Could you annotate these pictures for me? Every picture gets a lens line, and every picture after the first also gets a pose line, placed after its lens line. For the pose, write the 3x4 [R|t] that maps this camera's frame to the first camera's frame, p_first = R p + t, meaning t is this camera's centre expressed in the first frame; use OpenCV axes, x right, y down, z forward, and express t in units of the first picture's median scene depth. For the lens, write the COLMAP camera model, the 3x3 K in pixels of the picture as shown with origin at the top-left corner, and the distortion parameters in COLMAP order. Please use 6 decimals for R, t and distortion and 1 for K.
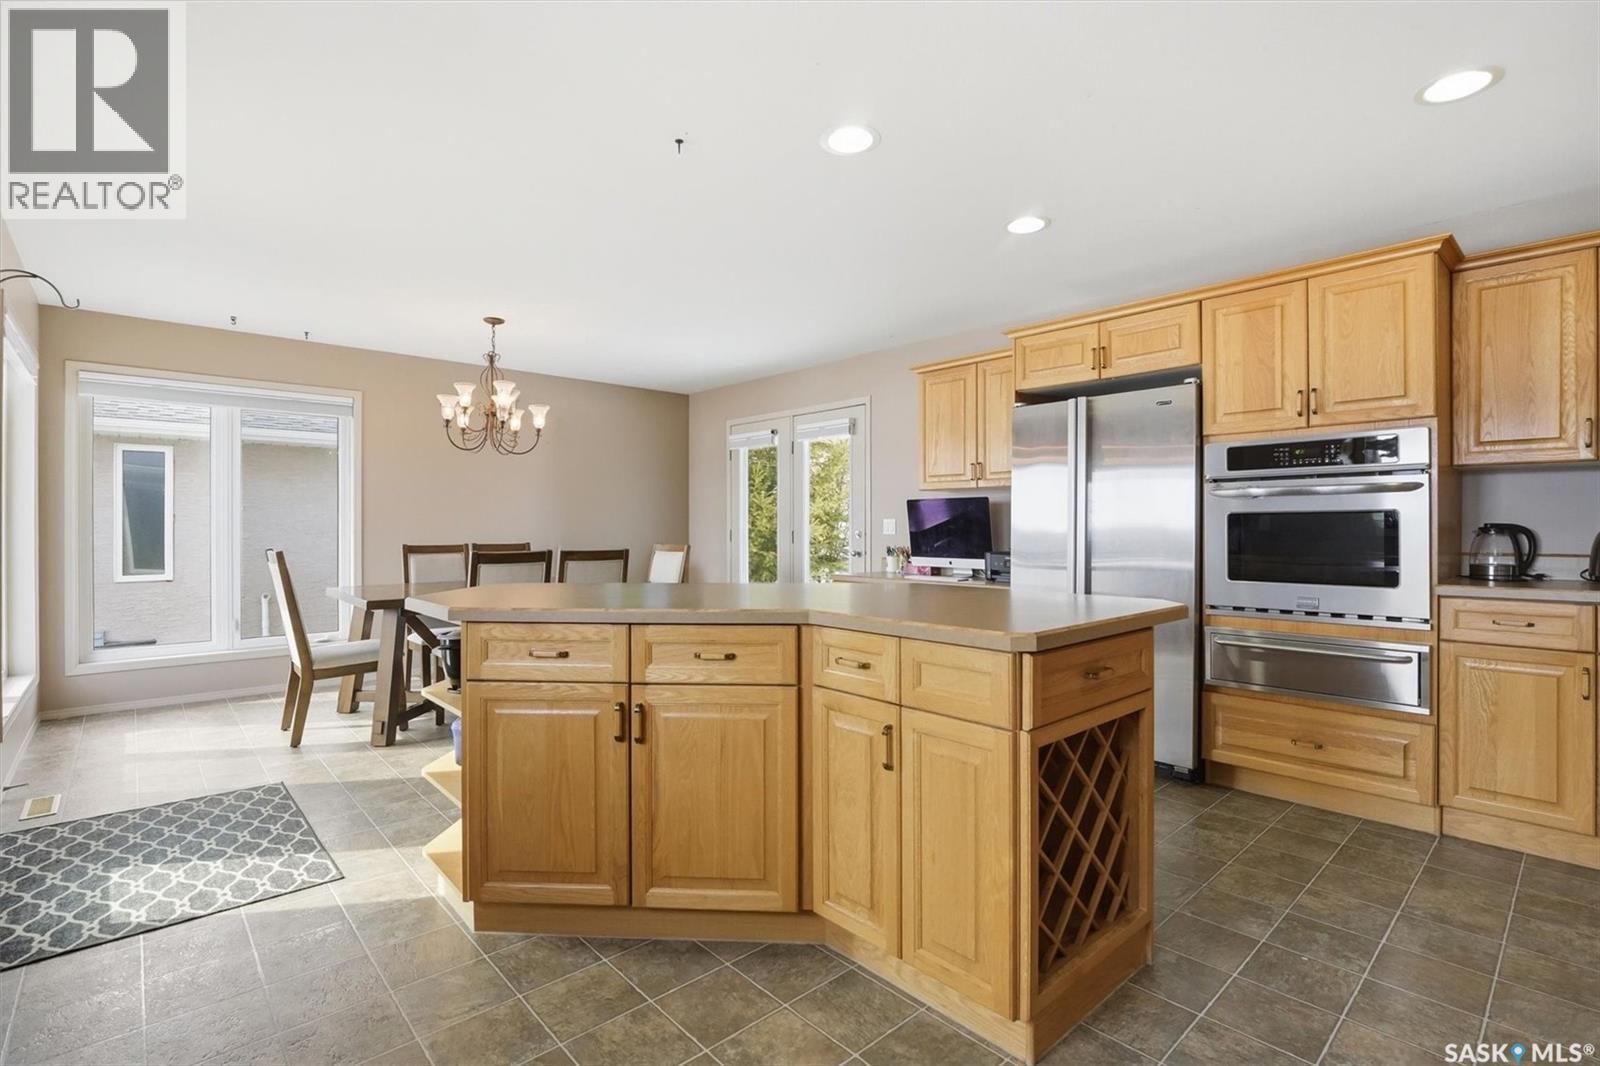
lens RADIAL K [[737.6, 0, 800.0], [0, 737.6, 533.0], [0, 0, 1]] dist [-0.000990, -0.000231]
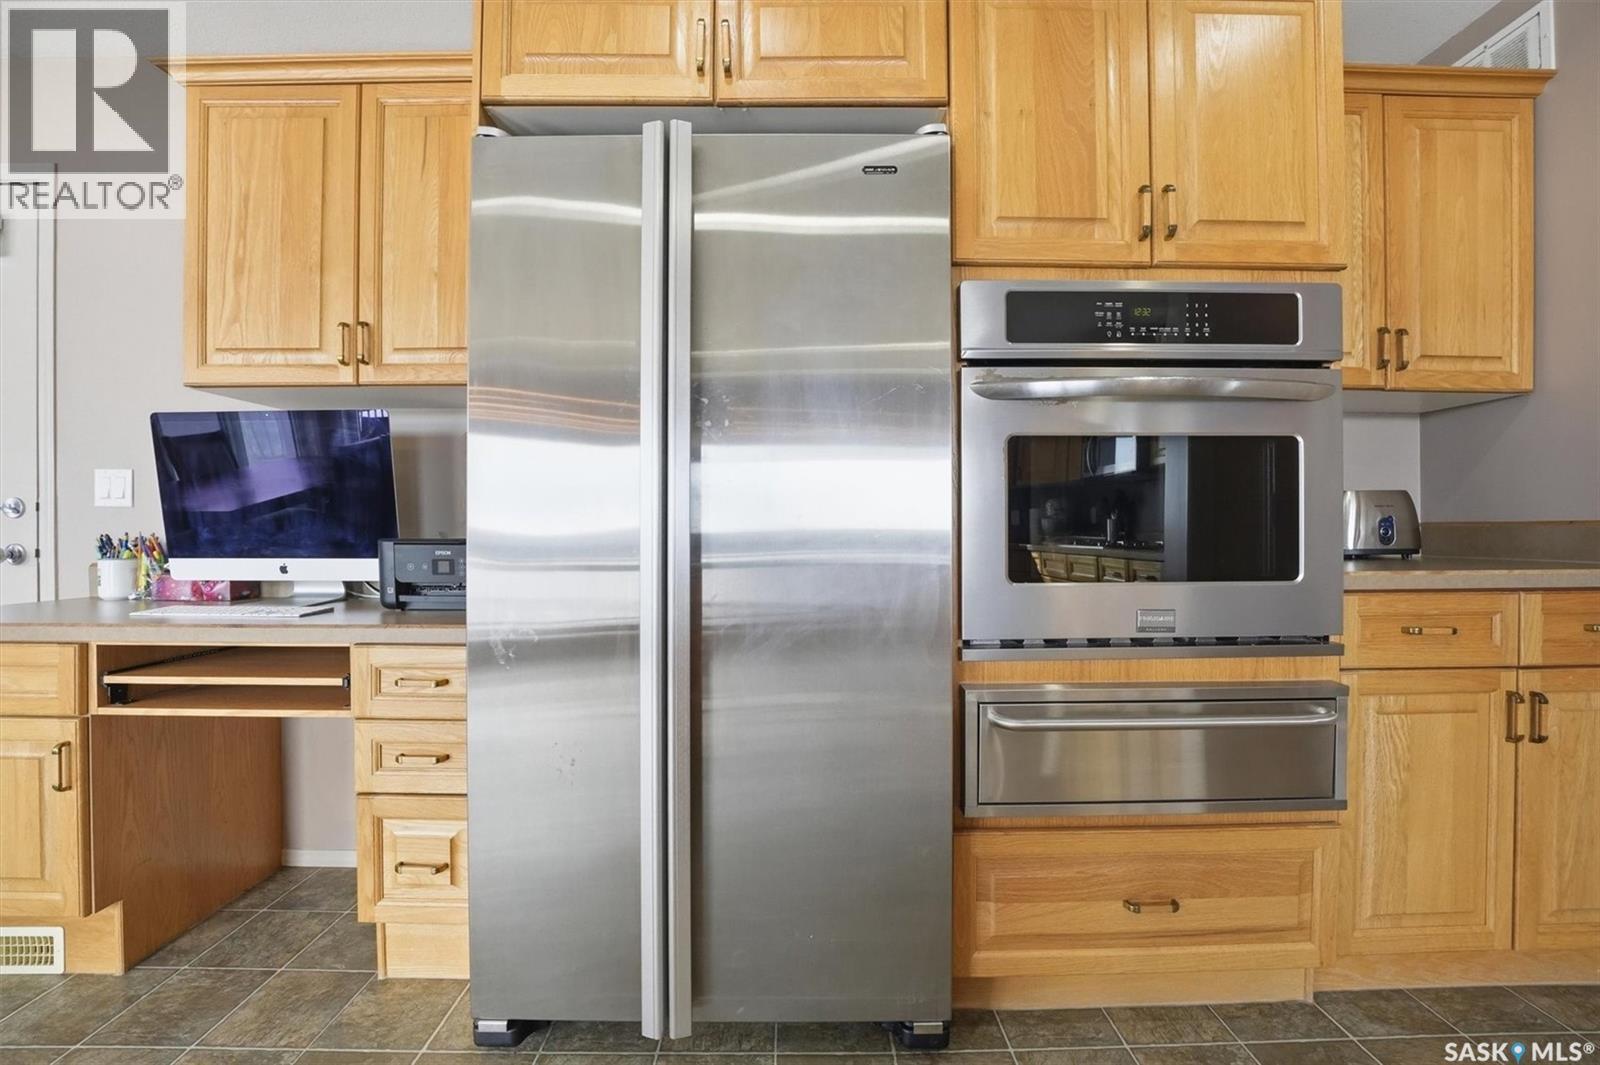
lens RADIAL K [[564.4, 0, 802.7], [0, 564.4, 550.7], [0, 0, 1]] dist [-0.018661, -0.000021]
pose [[0.643843, -0.002402, 0.765154, 0.162486], [0.000731, 0.999997, 0.002524, 0.030946], [-0.765157, -0.001066, 0.643842, 0.609568]]
